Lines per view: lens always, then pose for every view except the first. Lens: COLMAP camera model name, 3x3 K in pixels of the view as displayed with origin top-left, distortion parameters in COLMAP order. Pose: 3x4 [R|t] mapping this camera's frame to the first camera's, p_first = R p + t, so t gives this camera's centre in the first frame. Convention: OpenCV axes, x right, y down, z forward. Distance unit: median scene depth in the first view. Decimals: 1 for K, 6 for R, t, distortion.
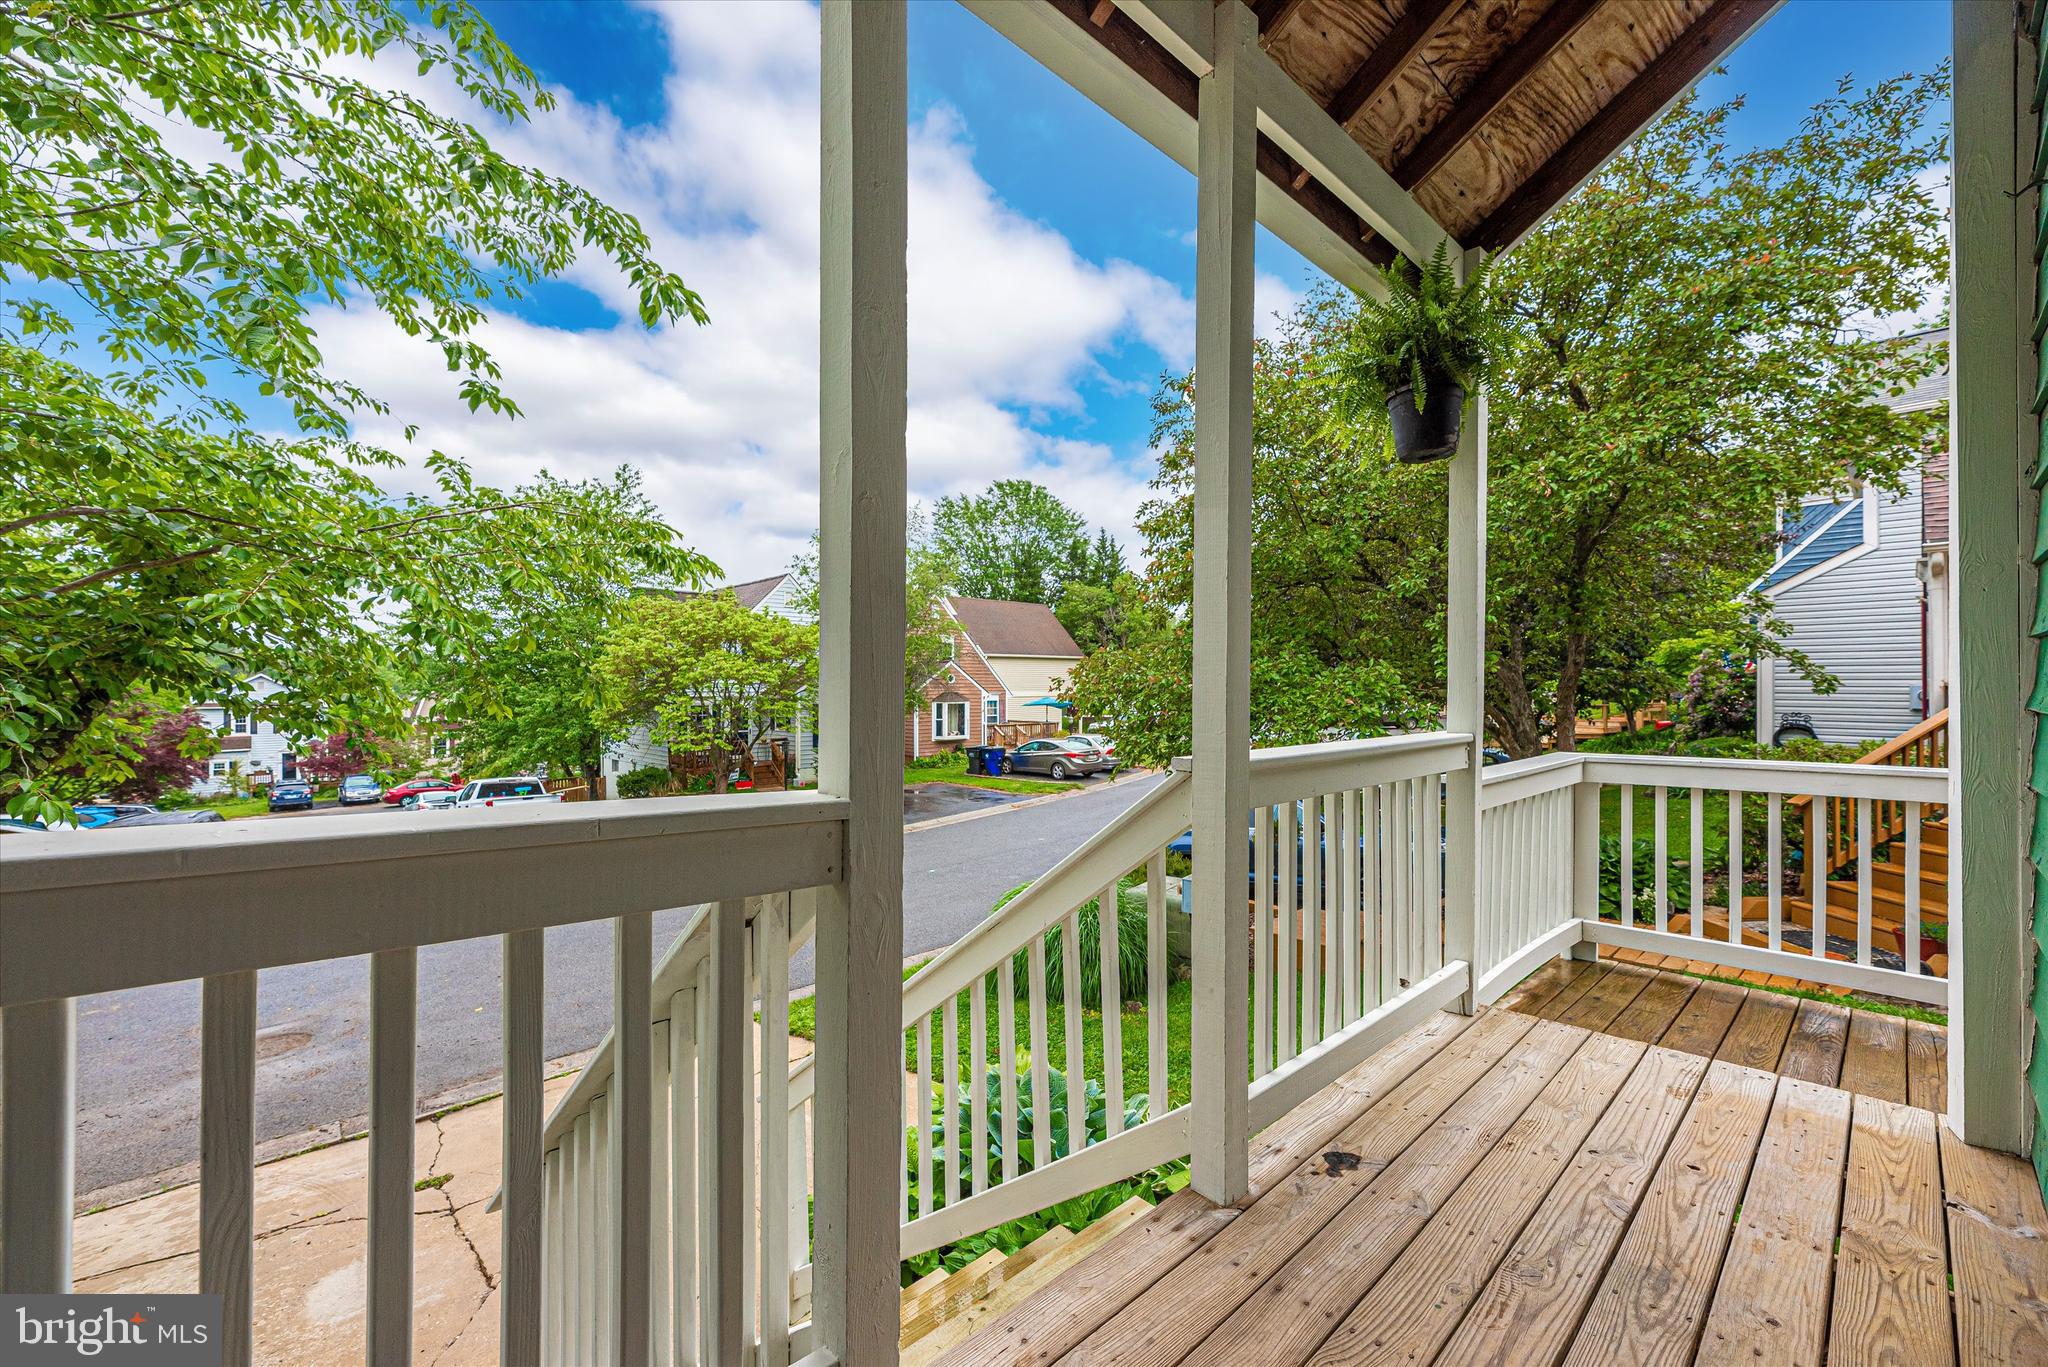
lens RADIAL K [[831.7, 0, 1024.0], [0, 831.7, 683.5], [0, 0, 1]] dist [0.001724, 0.000418]
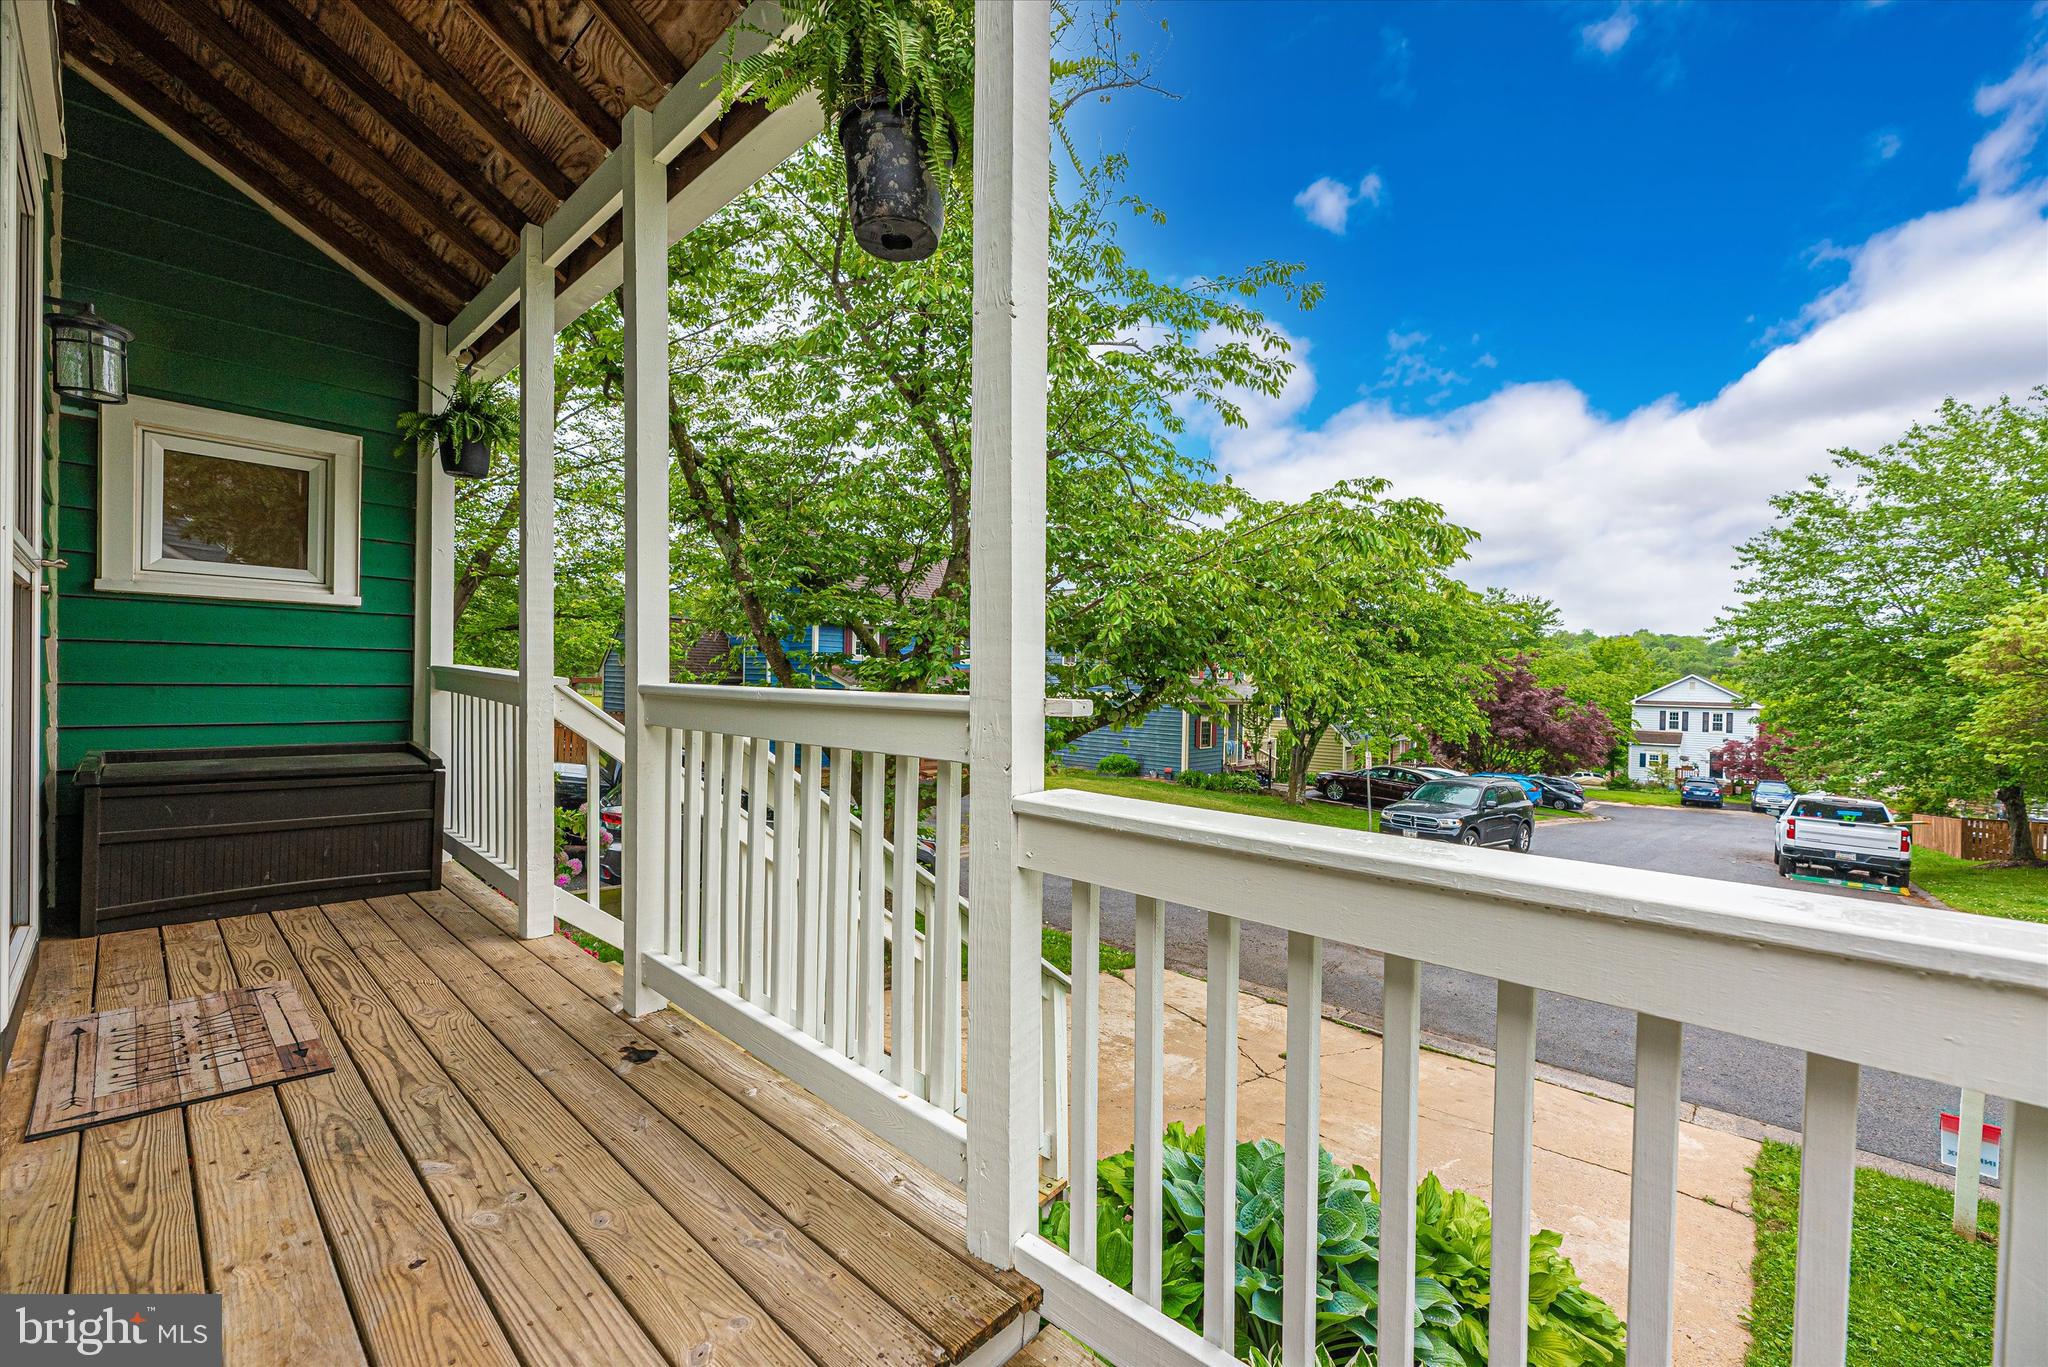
lens RADIAL K [[831.7, 0, 1024.0], [0, 831.7, 683.5], [0, 0, 1]] dist [0.001724, 0.000418]
pose [[0.060579, 0.009535, -0.998118, 0.097194], [-0.016112, 0.999833, 0.008574, 0.004305], [0.998033, 0.015562, 0.060722, 0.092608]]
